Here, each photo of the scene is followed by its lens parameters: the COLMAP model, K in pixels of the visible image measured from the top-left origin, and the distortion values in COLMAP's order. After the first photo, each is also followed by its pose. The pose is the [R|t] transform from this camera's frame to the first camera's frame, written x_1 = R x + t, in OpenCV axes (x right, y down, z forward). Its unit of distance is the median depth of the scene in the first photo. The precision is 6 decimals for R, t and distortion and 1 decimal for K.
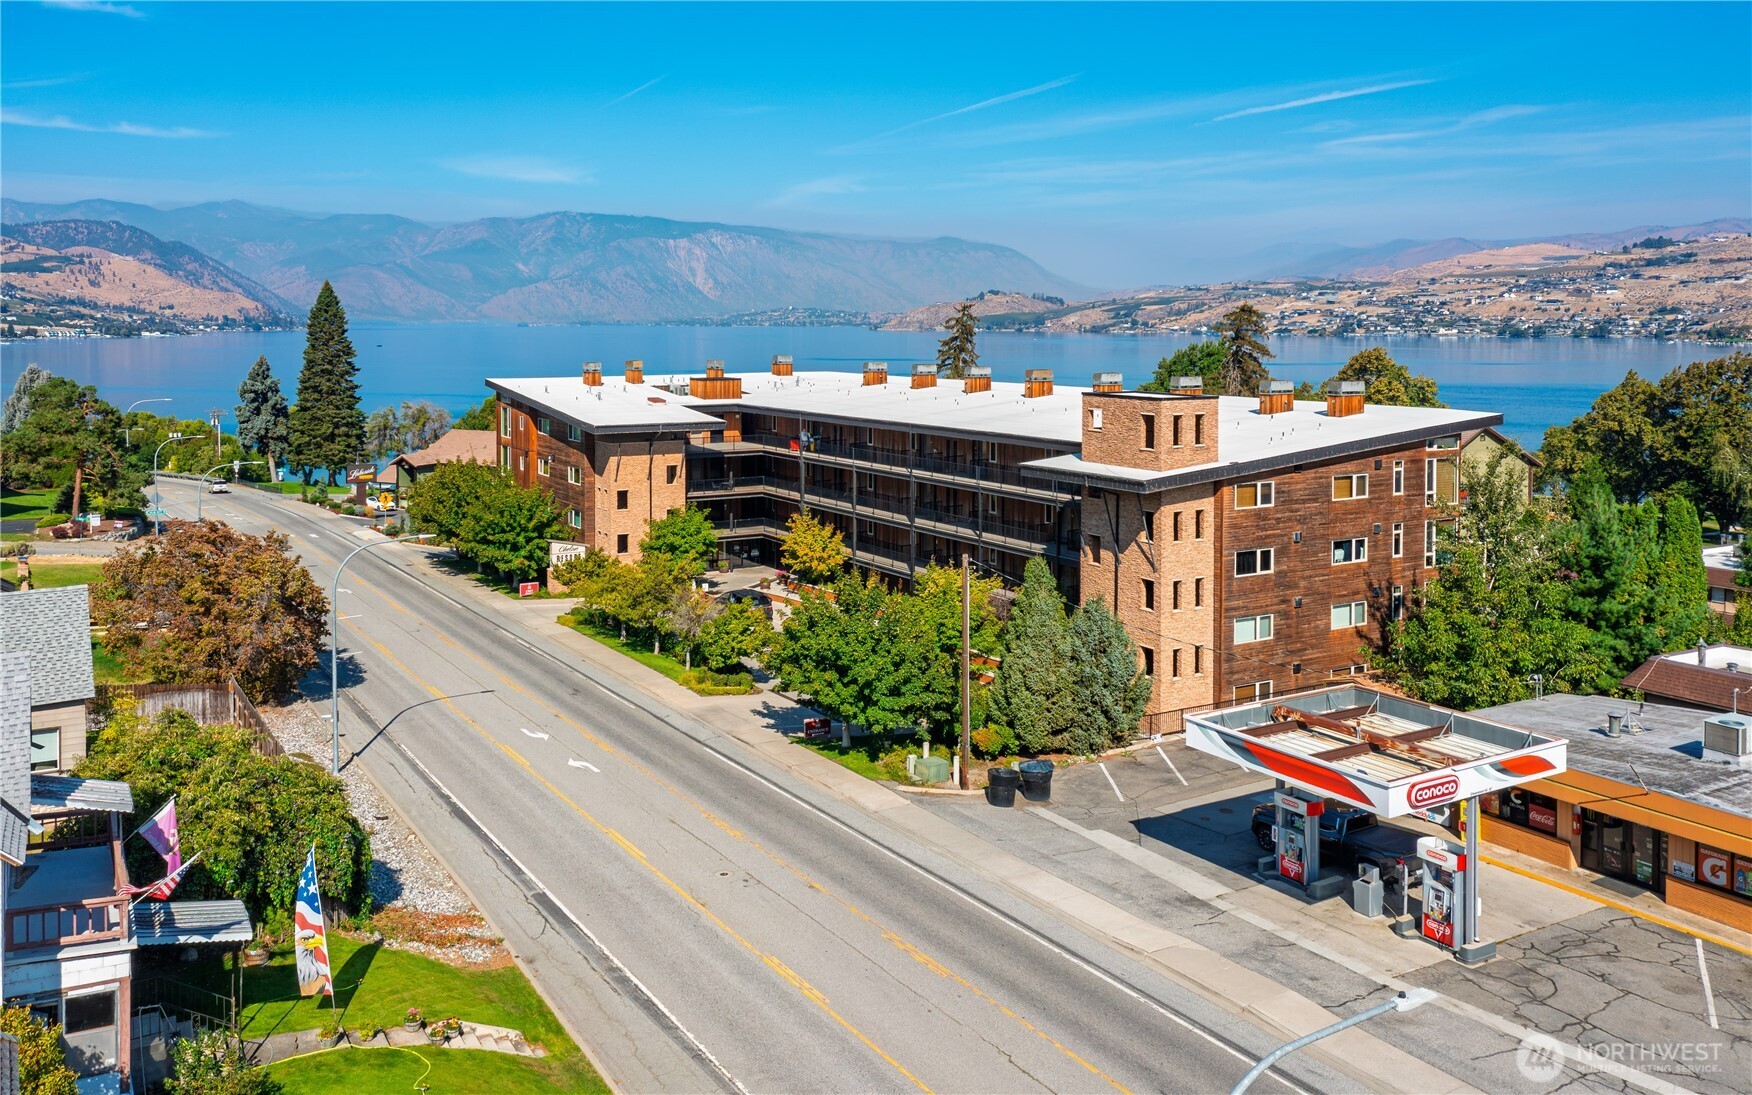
lens RADIAL K [[1425.9, 0, 825.3], [0, 1425.9, 407.9], [0, 0, 1]] dist [-0.039547, 0.125212]
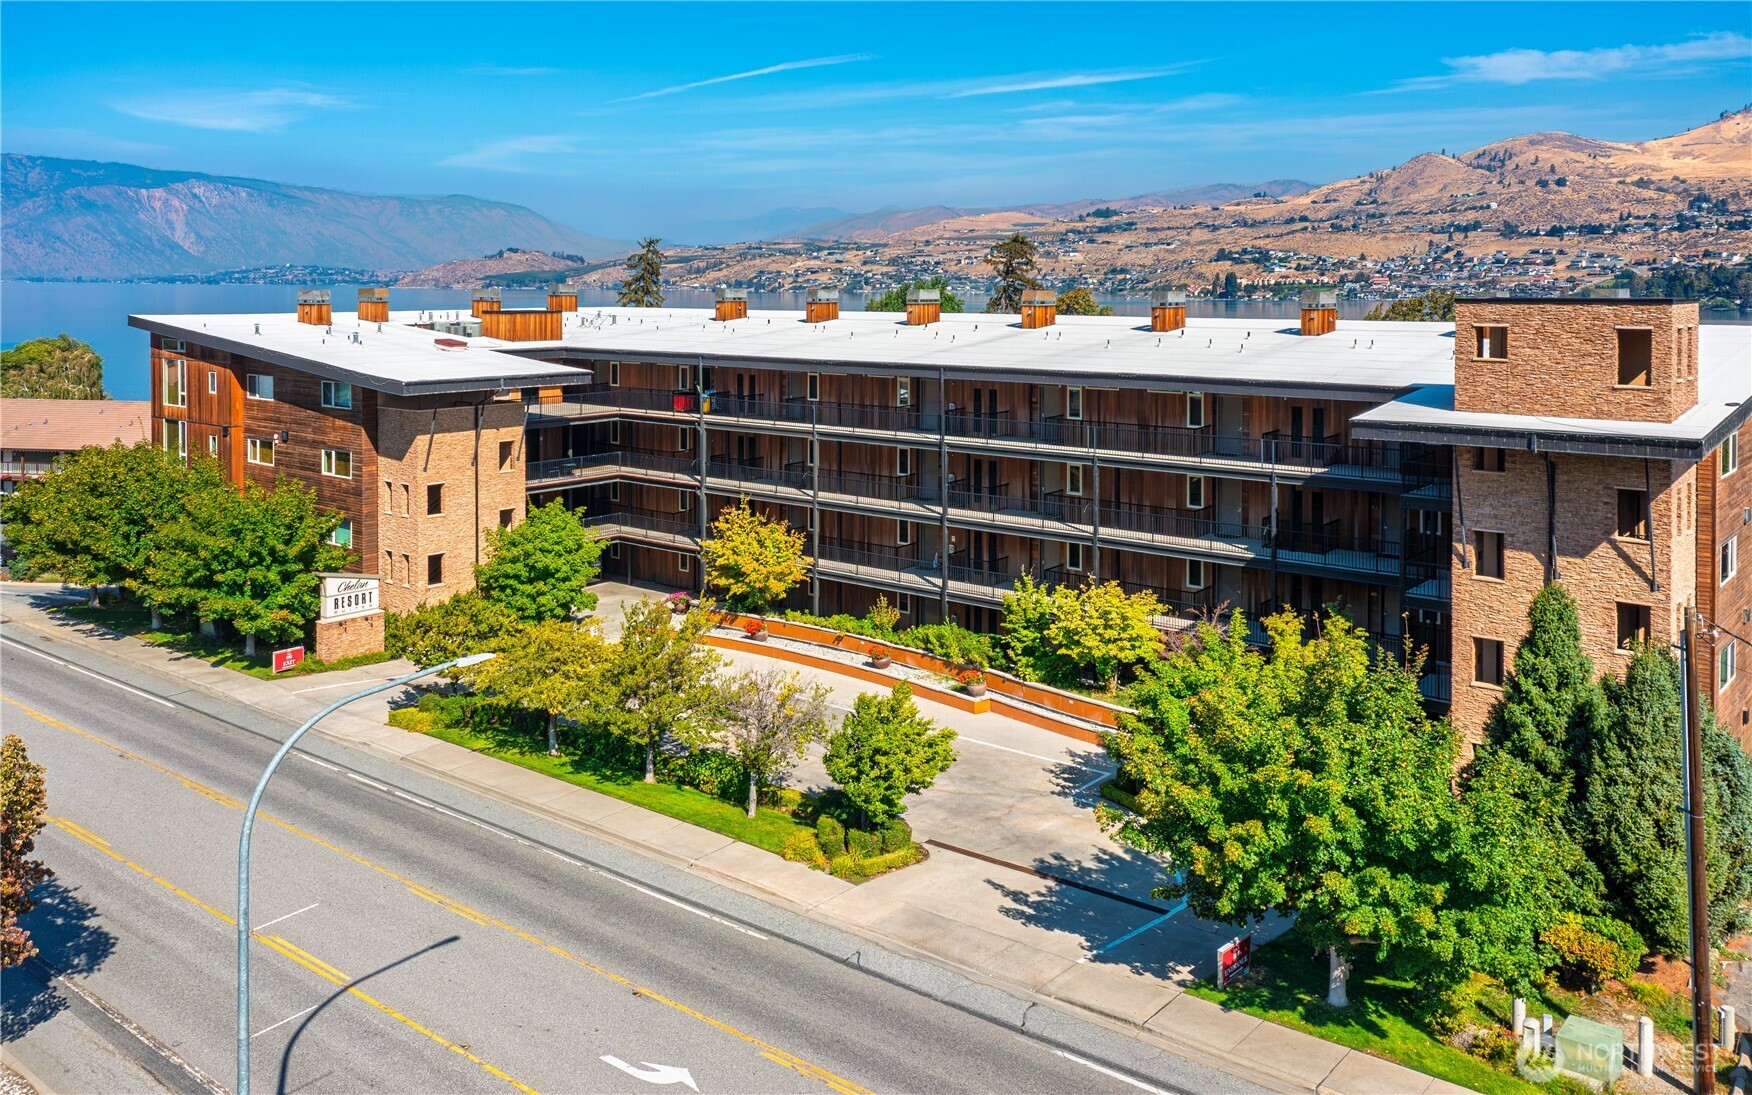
lens RADIAL K [[1398.1, 0, 873.3], [0, 1398.1, 347.0], [0, 0, 1]] dist [-0.050830, 0.105411]
pose [[0.930214, -0.013992, 0.366751, -0.181040], [0.018753, 0.999780, -0.009422, 0.006557], [-0.366538, 0.015642, 0.930272, 0.347339]]
